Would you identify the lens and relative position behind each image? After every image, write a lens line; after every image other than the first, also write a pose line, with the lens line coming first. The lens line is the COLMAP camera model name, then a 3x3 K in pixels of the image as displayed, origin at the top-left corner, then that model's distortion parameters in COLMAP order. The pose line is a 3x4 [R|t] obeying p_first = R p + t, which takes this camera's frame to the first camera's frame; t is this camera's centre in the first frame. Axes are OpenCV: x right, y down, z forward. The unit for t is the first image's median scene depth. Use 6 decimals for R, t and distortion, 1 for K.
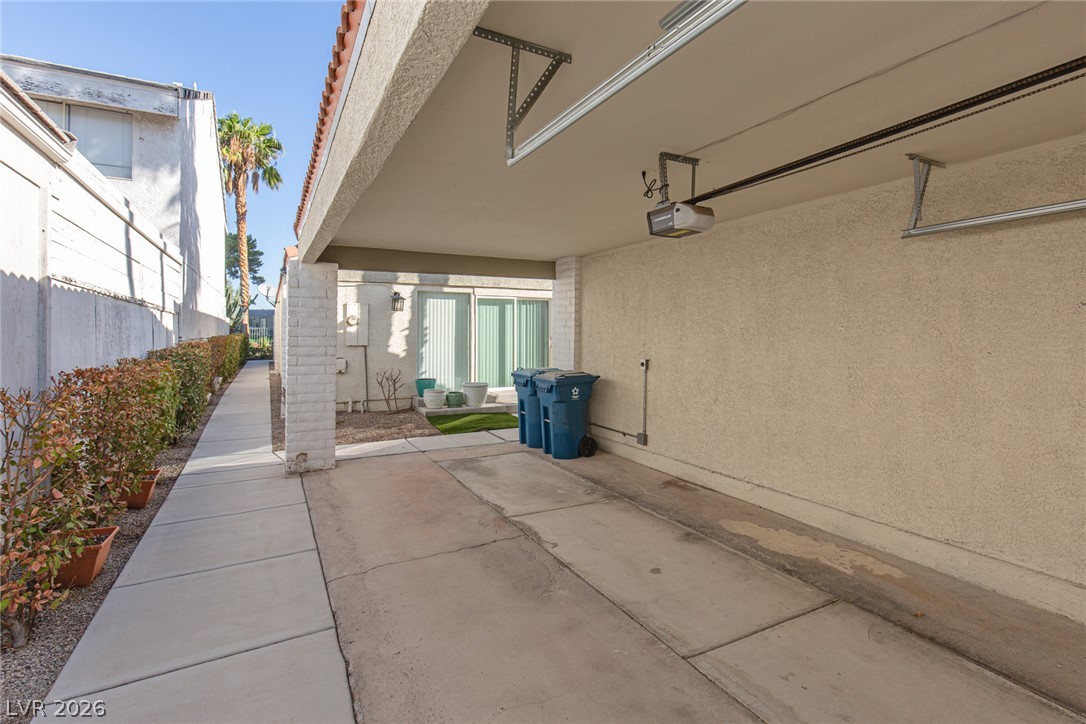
lens RADIAL K [[505.2, 0, 540.7], [0, 505.2, 333.3], [0, 0, 1]] dist [0.002021, 0.000281]
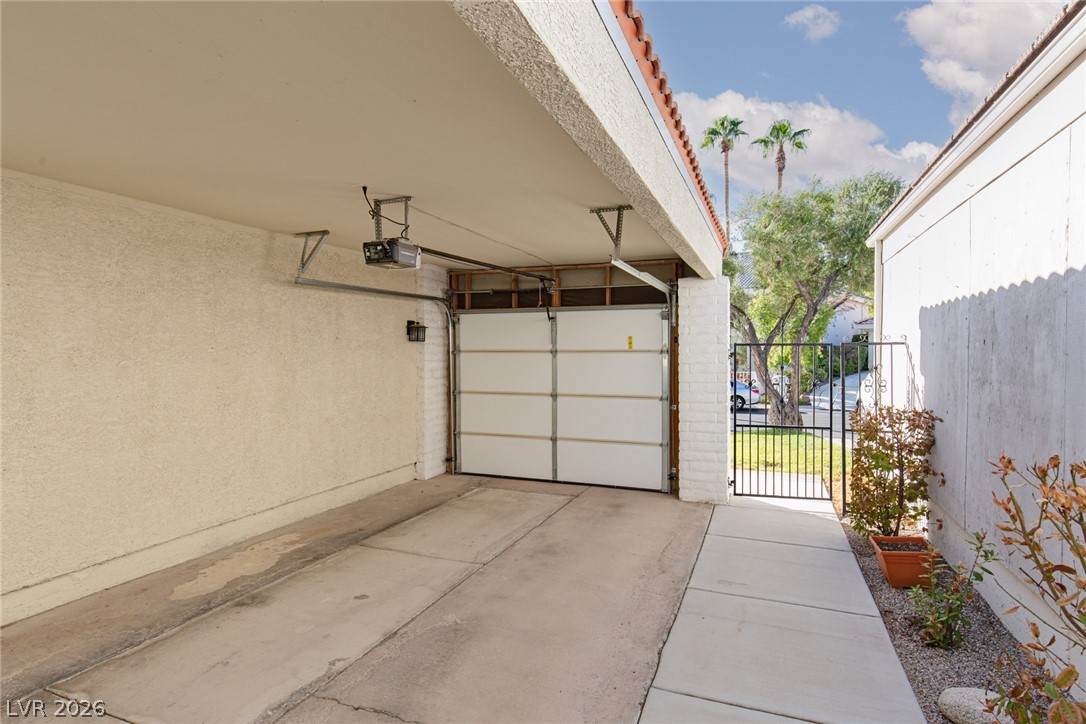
lens RADIAL K [[552.6, 0, 543.0], [0, 552.6, 362.0], [0, 0, 1]] dist [-0.000111, 0.000413]
pose [[-0.634851, -0.019024, 0.772400, -0.875884], [-0.001470, 0.999725, 0.023415, -0.015591], [-0.772633, 0.013730, -0.634704, 1.497016]]
